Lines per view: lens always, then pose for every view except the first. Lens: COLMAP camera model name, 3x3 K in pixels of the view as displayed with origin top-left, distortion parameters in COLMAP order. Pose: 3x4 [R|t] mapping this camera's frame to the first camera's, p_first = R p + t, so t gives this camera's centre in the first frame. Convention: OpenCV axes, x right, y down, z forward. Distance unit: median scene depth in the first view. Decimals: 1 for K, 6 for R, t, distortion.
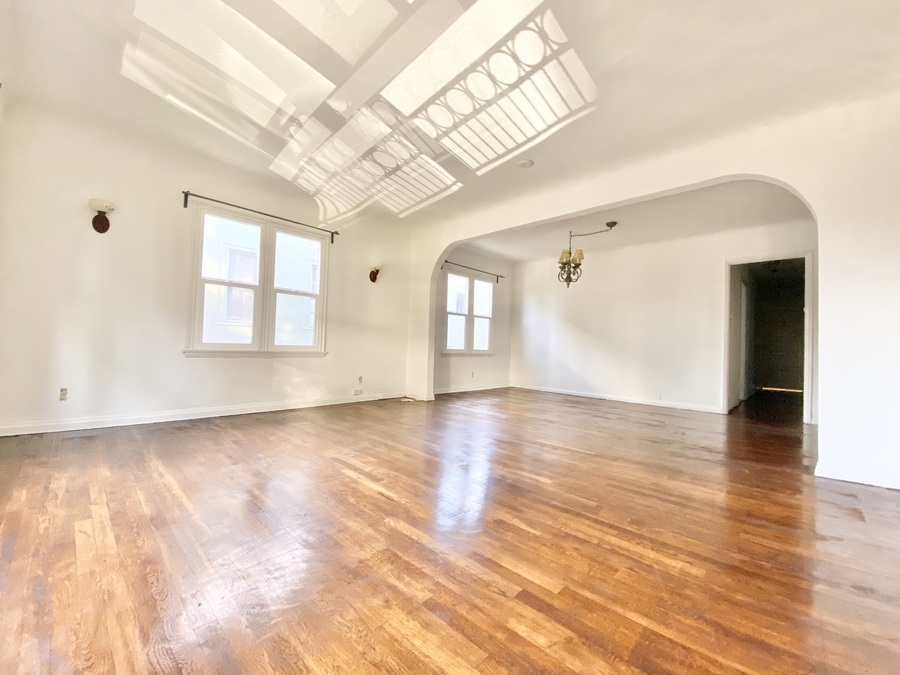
lens RADIAL K [[362.0, 0, 450.0], [0, 362.0, 337.5], [0, 0, 1]] dist [0.009818, -0.018200]
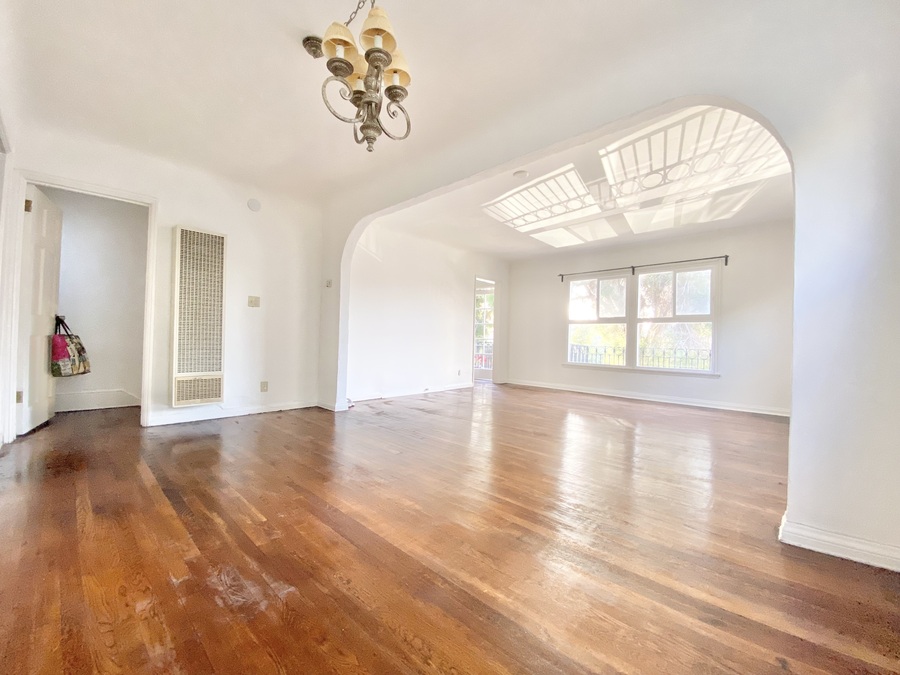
lens RADIAL K [[362.0, 0, 450.0], [0, 362.0, 337.5], [0, 0, 1]] dist [0.009818, -0.018200]
pose [[-0.998177, -0.060015, -0.006327, 0.354300], [-0.059866, 0.997971, -0.021673, 0.026359], [0.007615, -0.021255, -0.999745, 1.843599]]
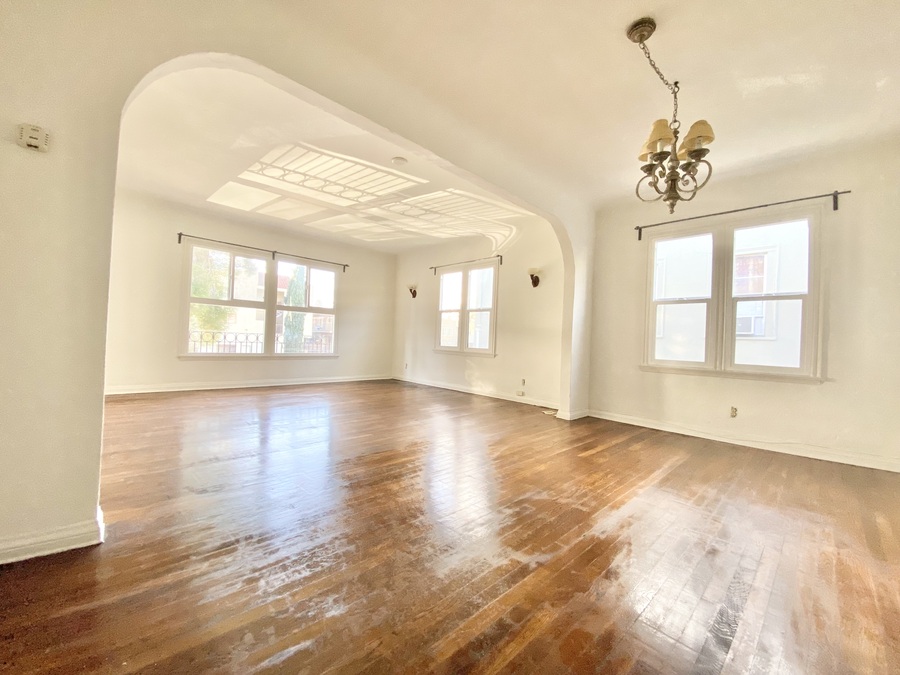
lens RADIAL K [[362.6, 0, 450.0], [0, 362.6, 337.5], [0, 0, 1]] dist [0.001126, 0.008543]
pose [[-0.036232, -0.054423, -0.997860, 1.087623], [-0.028830, 0.998157, -0.053392, 0.065328], [0.998927, 0.026834, -0.037734, 1.083157]]
